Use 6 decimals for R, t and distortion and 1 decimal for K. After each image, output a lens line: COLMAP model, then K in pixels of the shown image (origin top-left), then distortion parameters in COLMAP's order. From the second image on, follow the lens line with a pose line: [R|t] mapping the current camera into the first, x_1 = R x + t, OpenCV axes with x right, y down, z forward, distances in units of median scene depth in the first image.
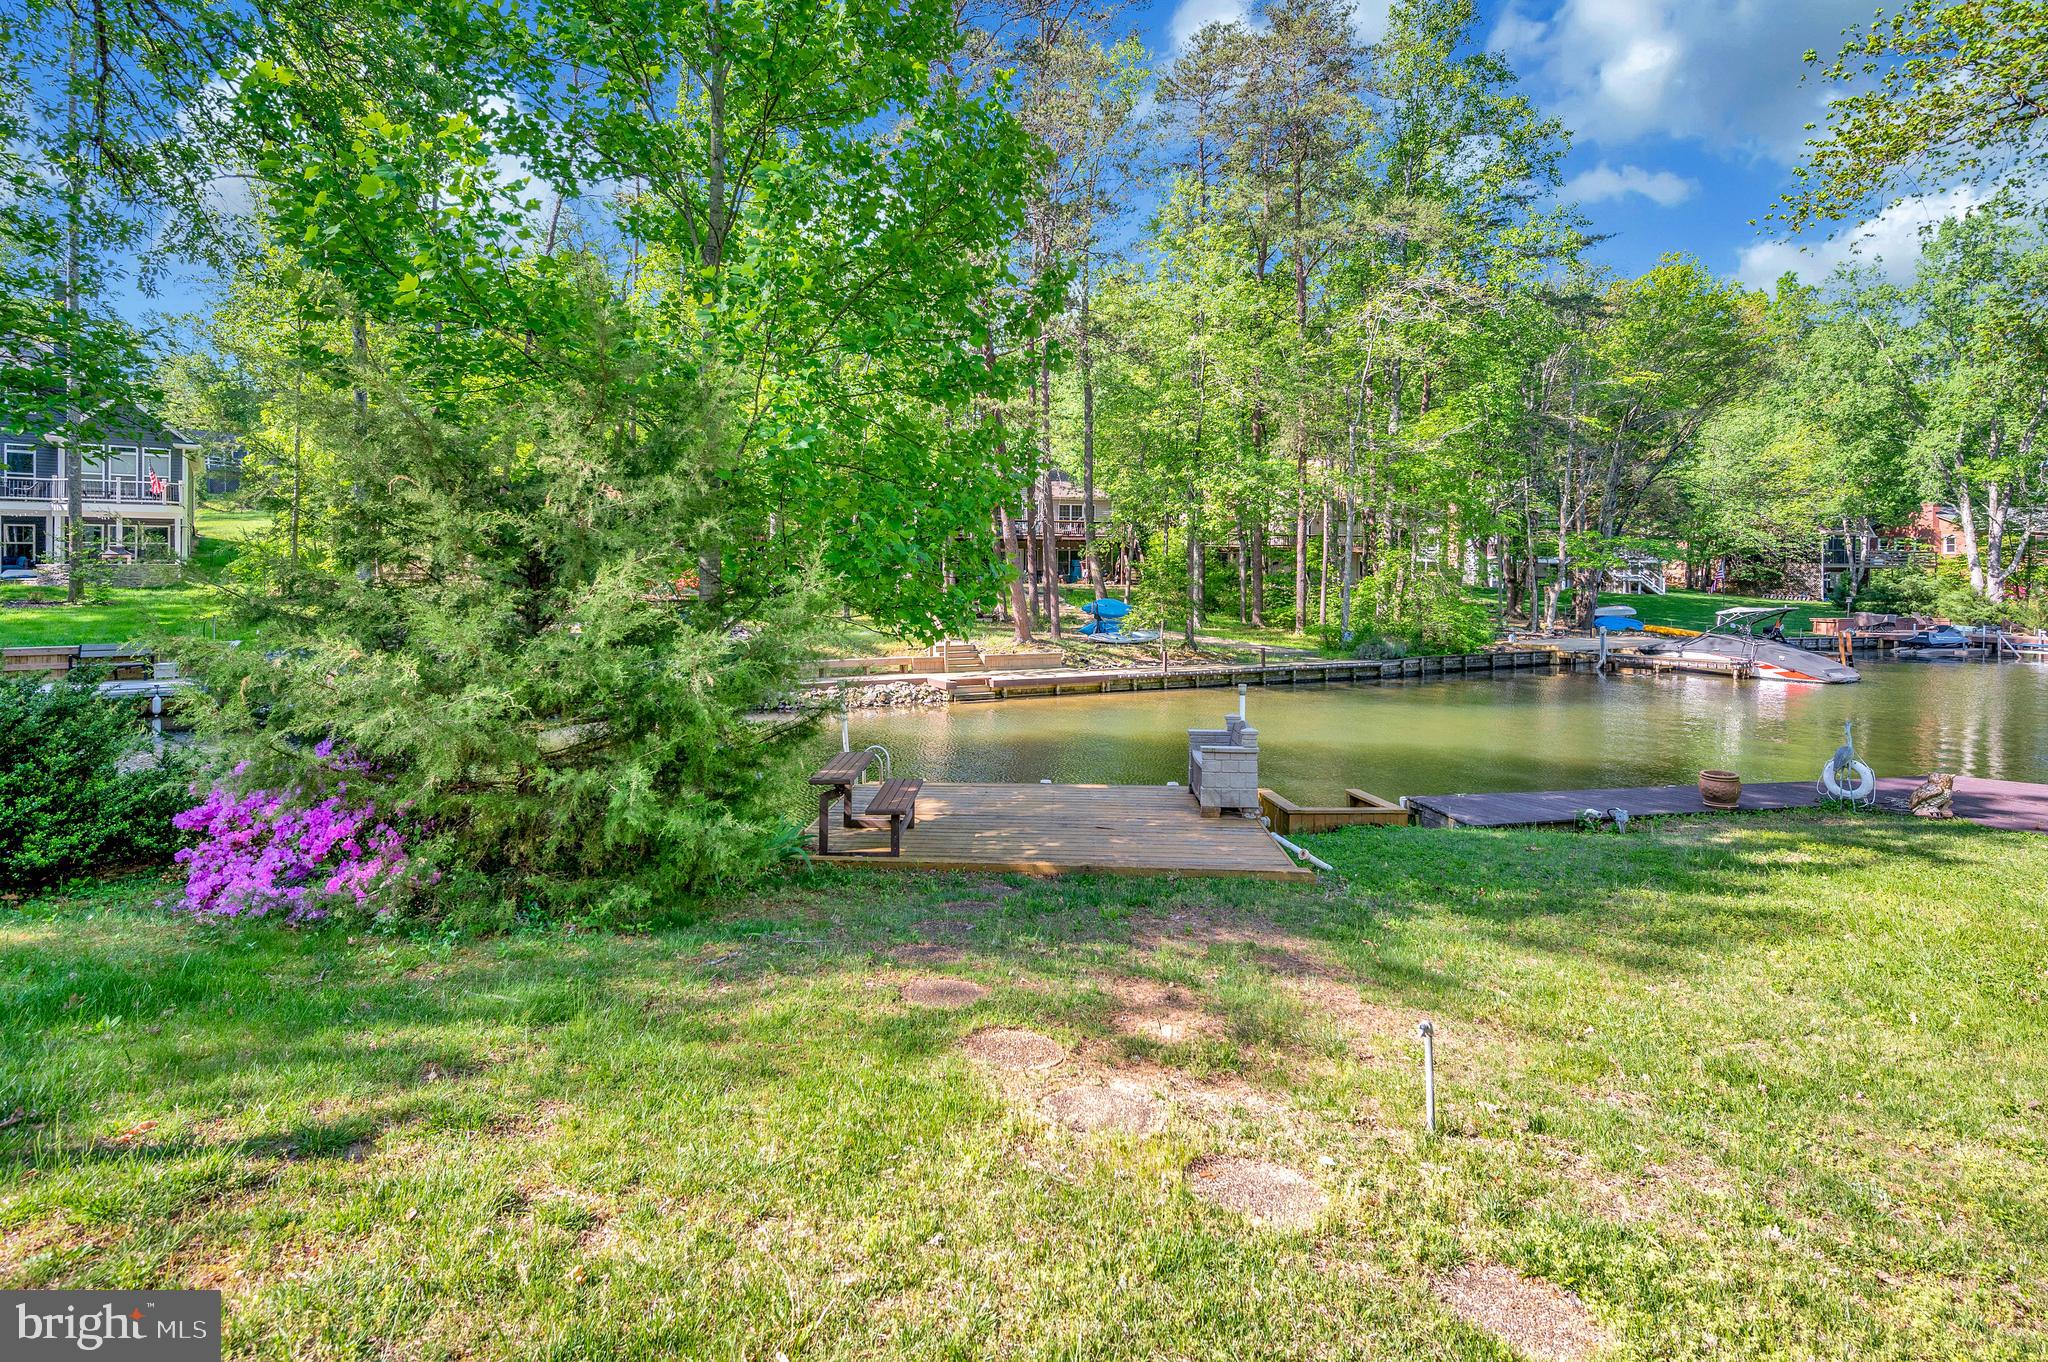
lens RADIAL K [[1004.1, 0, 1026.9], [0, 1004.1, 566.2], [0, 0, 1]] dist [0.030908, -0.000939]
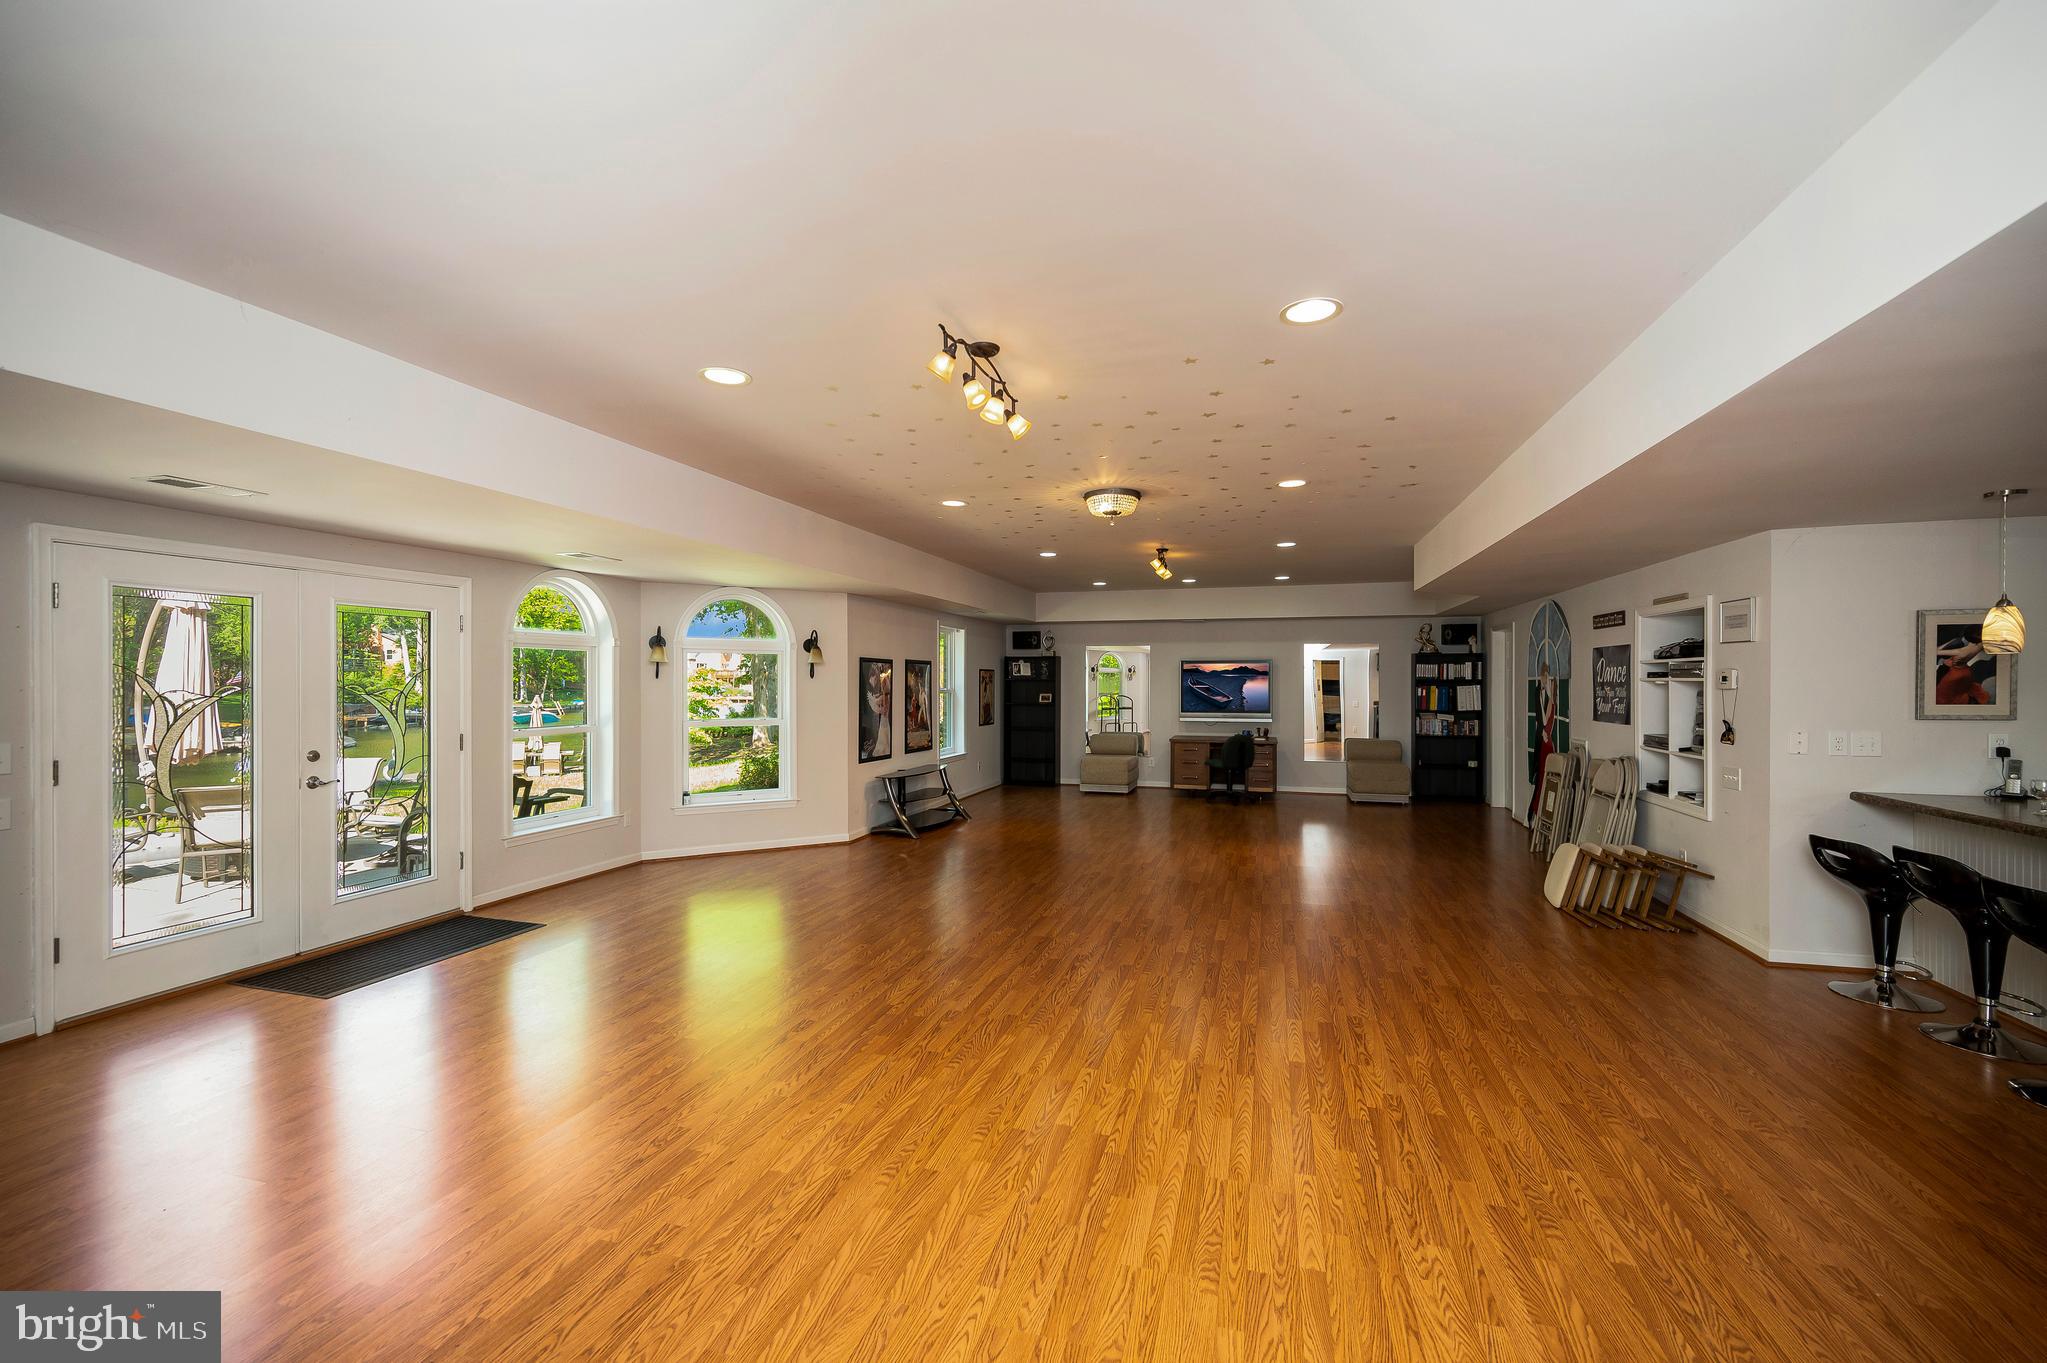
lens RADIAL K [[853.0, 0, 1032.1], [0, 853.0, 673.9], [0, 0, 1]] dist [0.000567, 0.000232]
pose [[0.183656, -0.002812, 0.982986, -0.181346], [-0.007210, 0.999965, 0.004208, -0.008640], [-0.982964, -0.007861, 0.183630, -0.170681]]
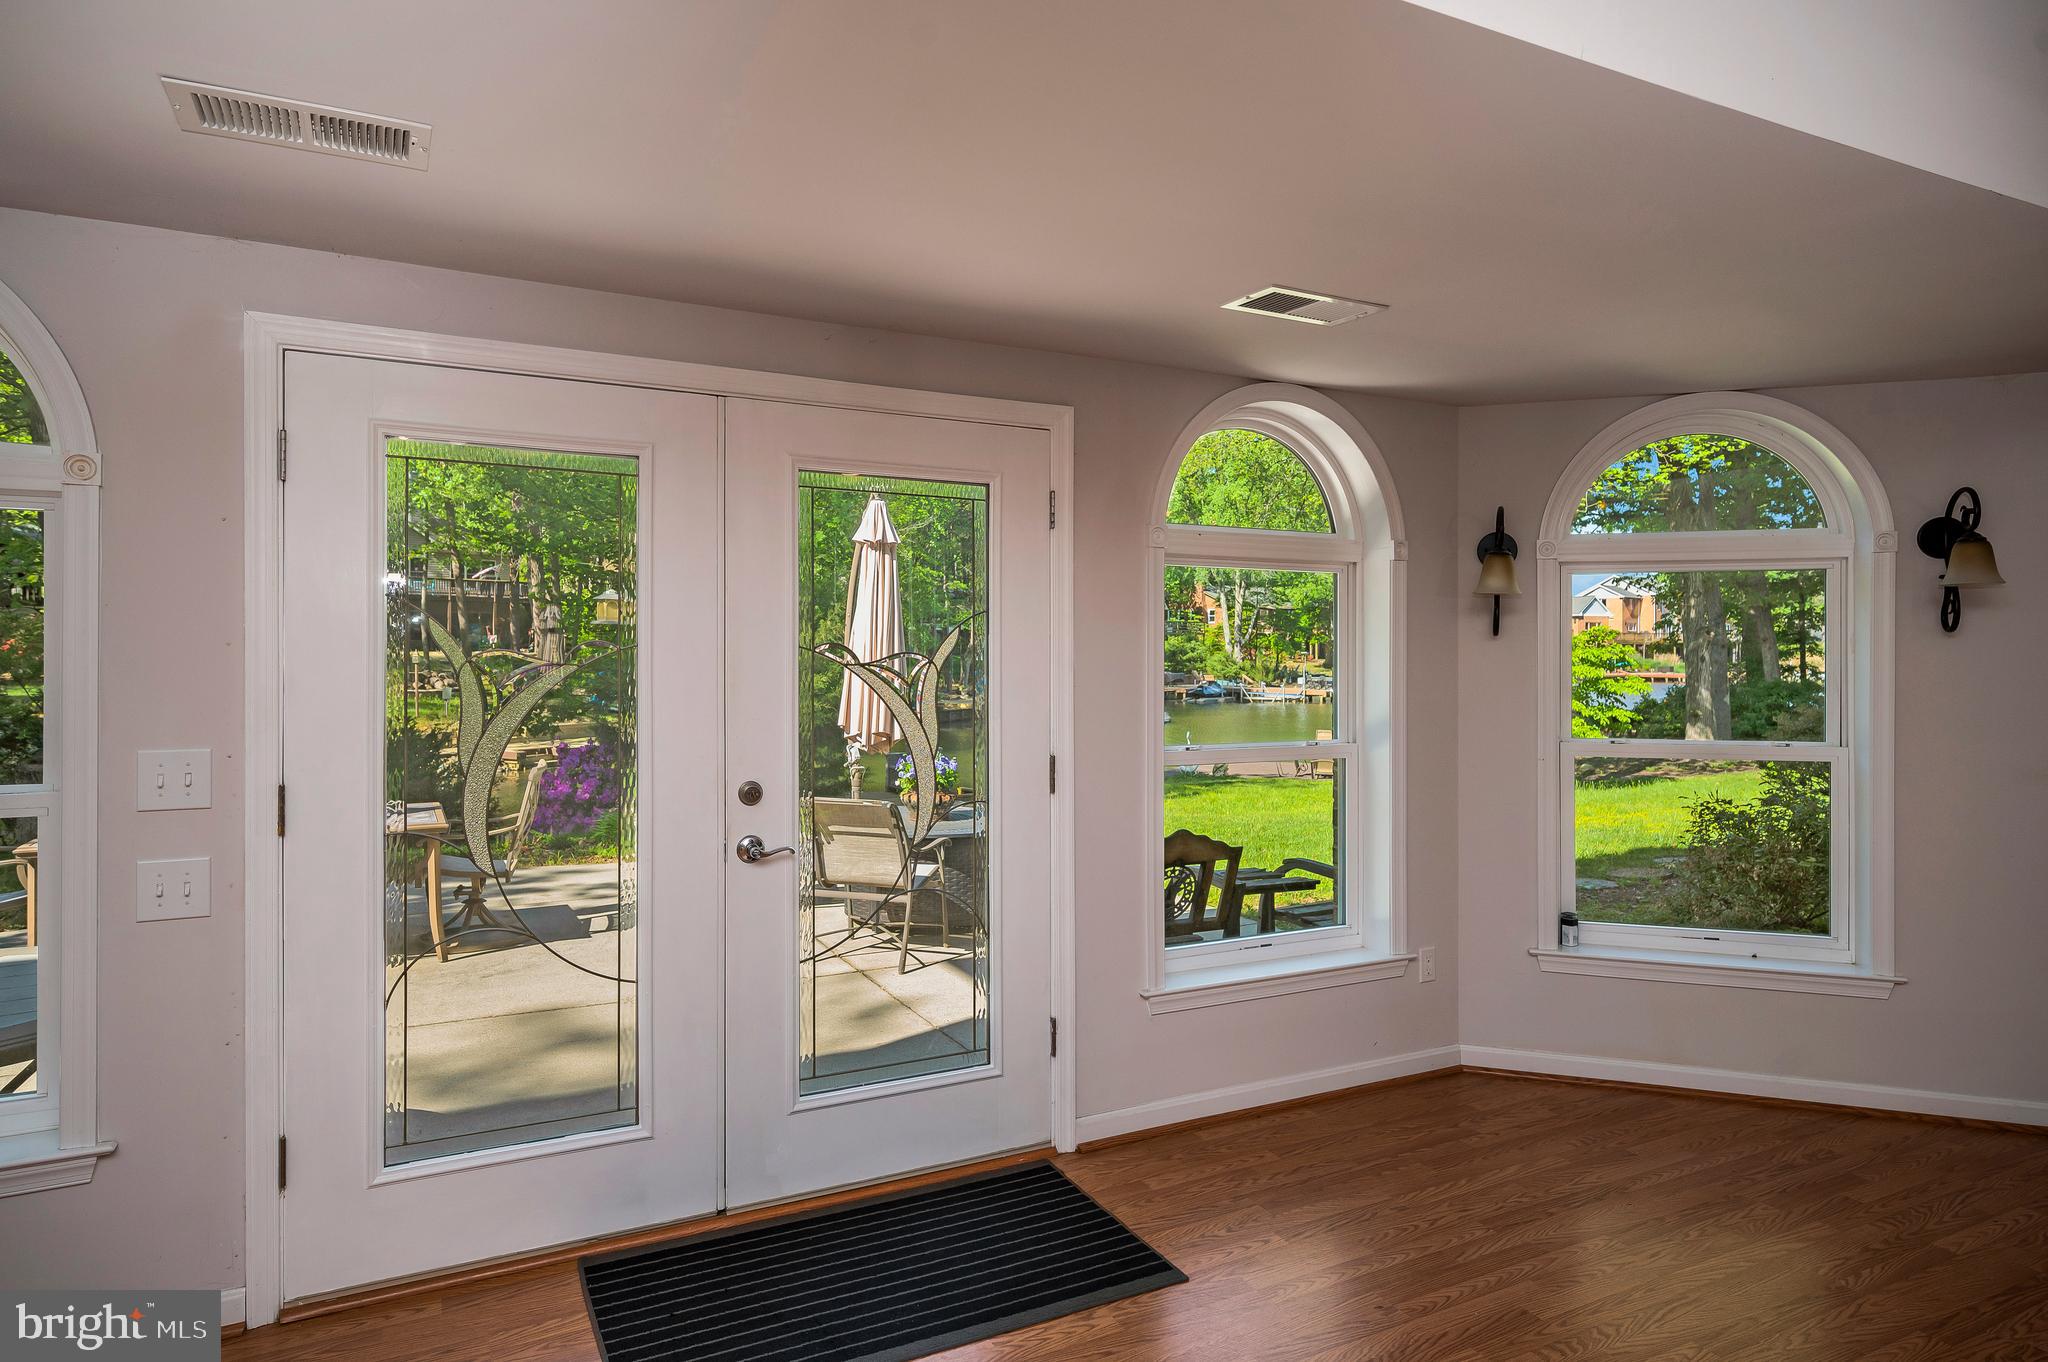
lens RADIAL K [[1189.8, 0, 981.4], [0, 1189.8, 637.6], [0, 0, 1]] dist [-0.001272, -0.001875]
pose [[0.856260, -0.002699, 0.516539, -0.136059], [-0.001084, 0.999975, 0.007021, -0.007426], [-0.516545, -0.006571, 0.856235, -0.141631]]
